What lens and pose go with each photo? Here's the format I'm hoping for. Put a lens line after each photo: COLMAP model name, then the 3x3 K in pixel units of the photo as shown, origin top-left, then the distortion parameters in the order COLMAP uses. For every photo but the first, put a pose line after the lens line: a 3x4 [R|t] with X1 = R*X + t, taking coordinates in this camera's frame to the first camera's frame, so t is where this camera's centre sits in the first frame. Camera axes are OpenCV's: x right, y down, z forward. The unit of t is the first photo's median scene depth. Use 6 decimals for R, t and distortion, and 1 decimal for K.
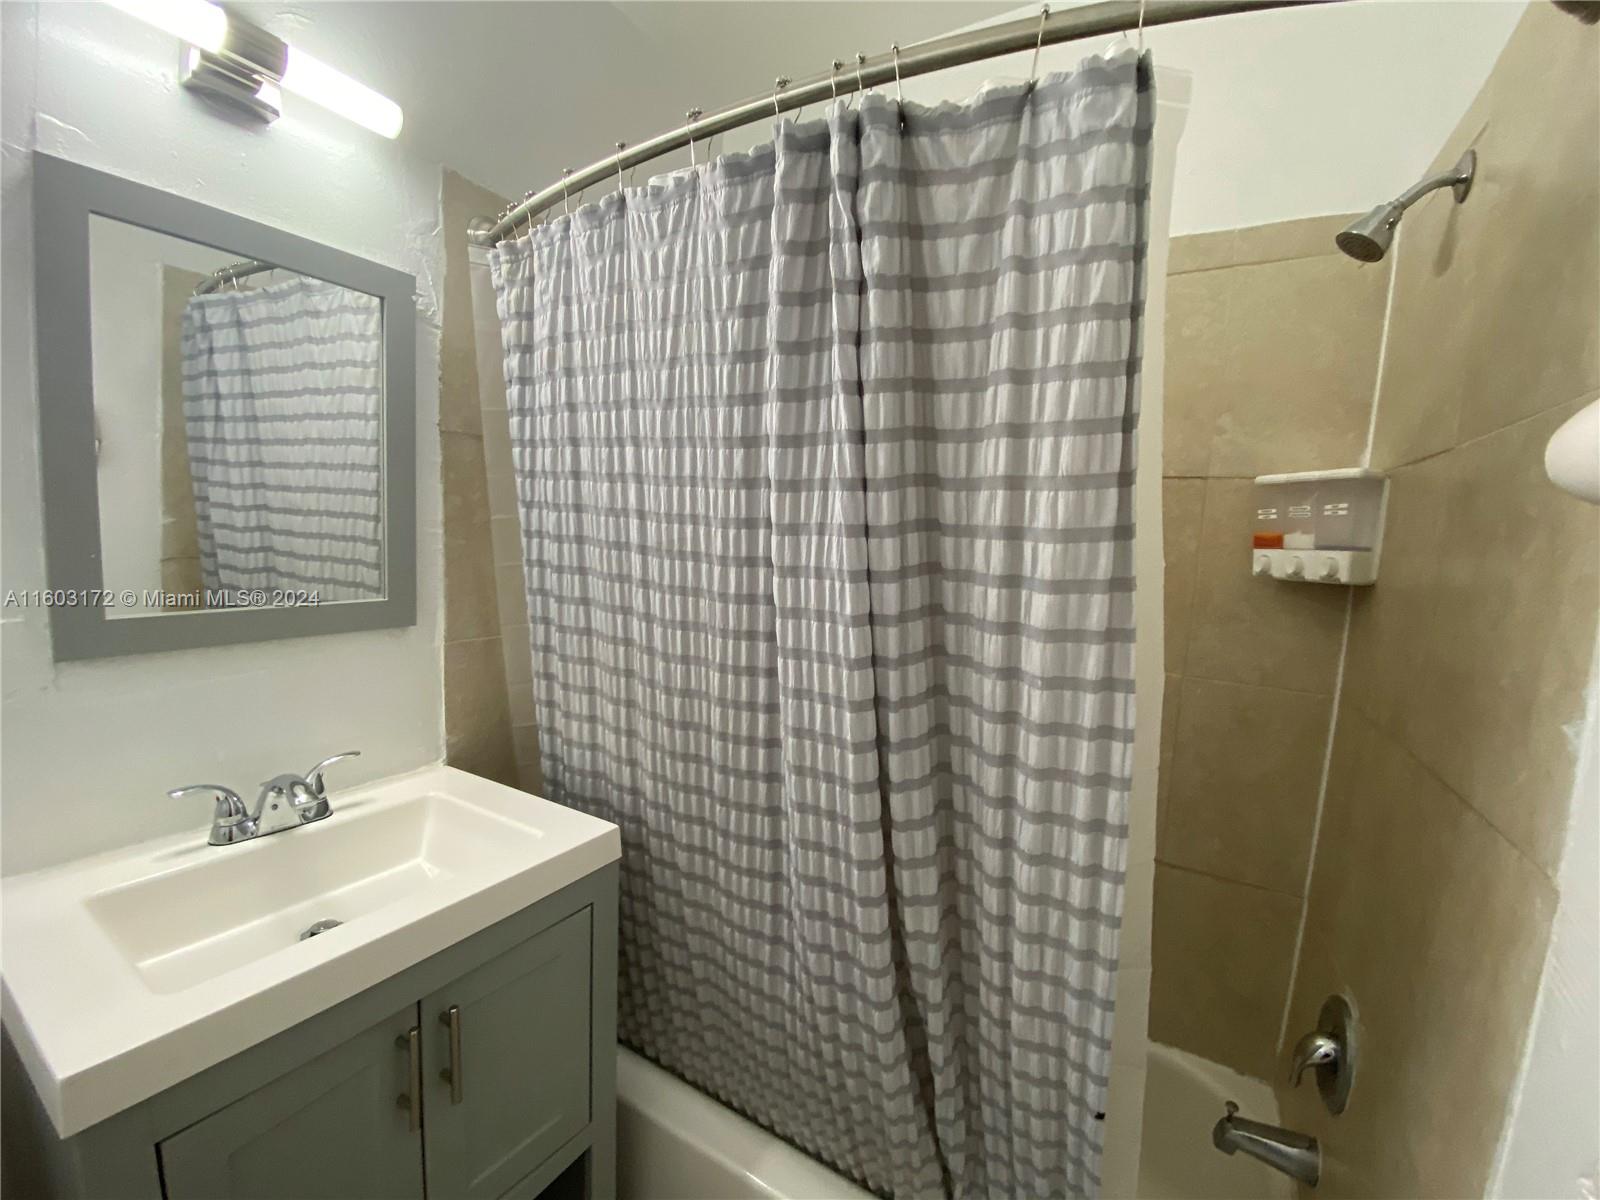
lens RADIAL K [[655.3, 0, 797.1], [0, 655.3, 598.5], [0, 0, 1]] dist [0.008933, -0.014045]
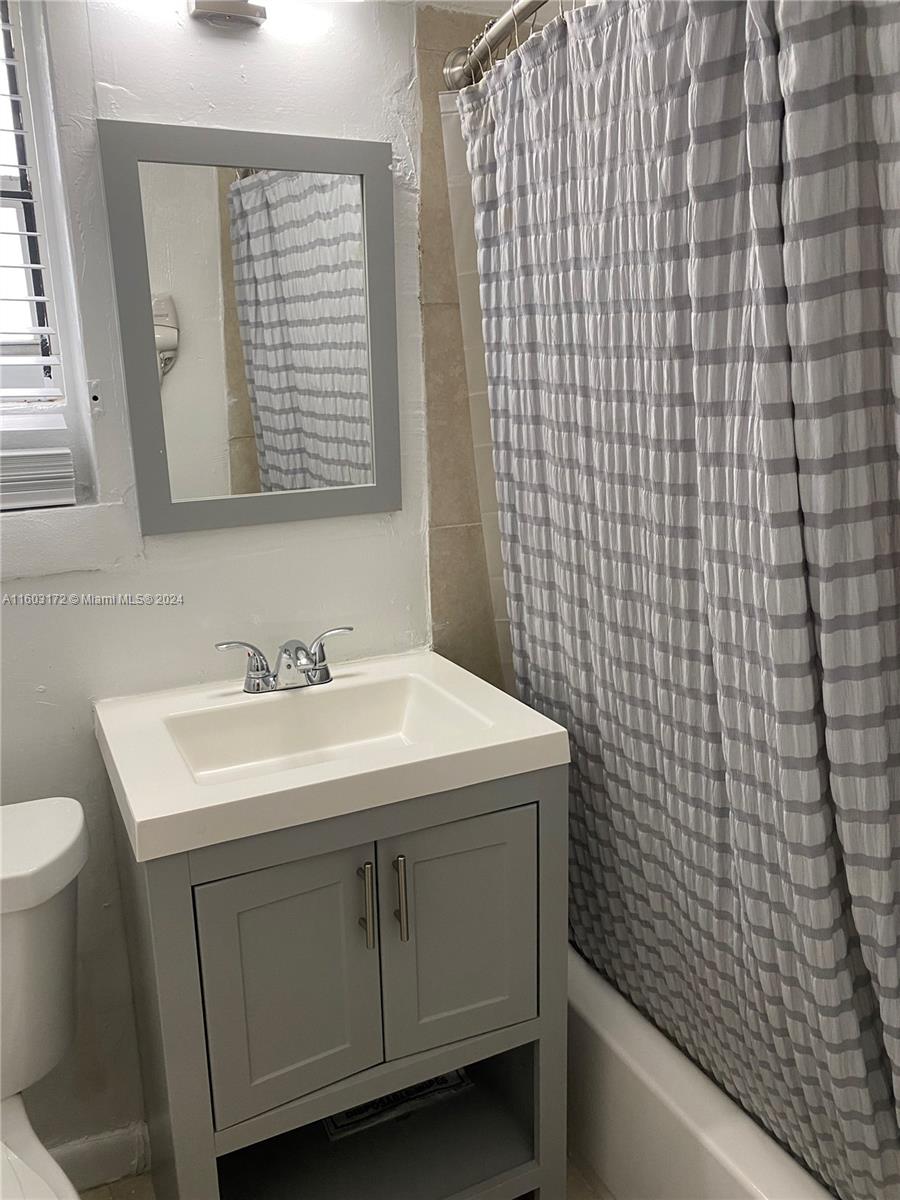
lens RADIAL K [[938.3, 0, 442.6], [0, 938.3, 602.3], [0, 0, 1]] dist [0.017463, -0.038133]
pose [[0.835839, 0.073442, -0.544040, 0.323390], [0.006052, 0.989718, 0.142903, -0.029835], [0.548942, -0.122736, 0.826800, -0.201496]]
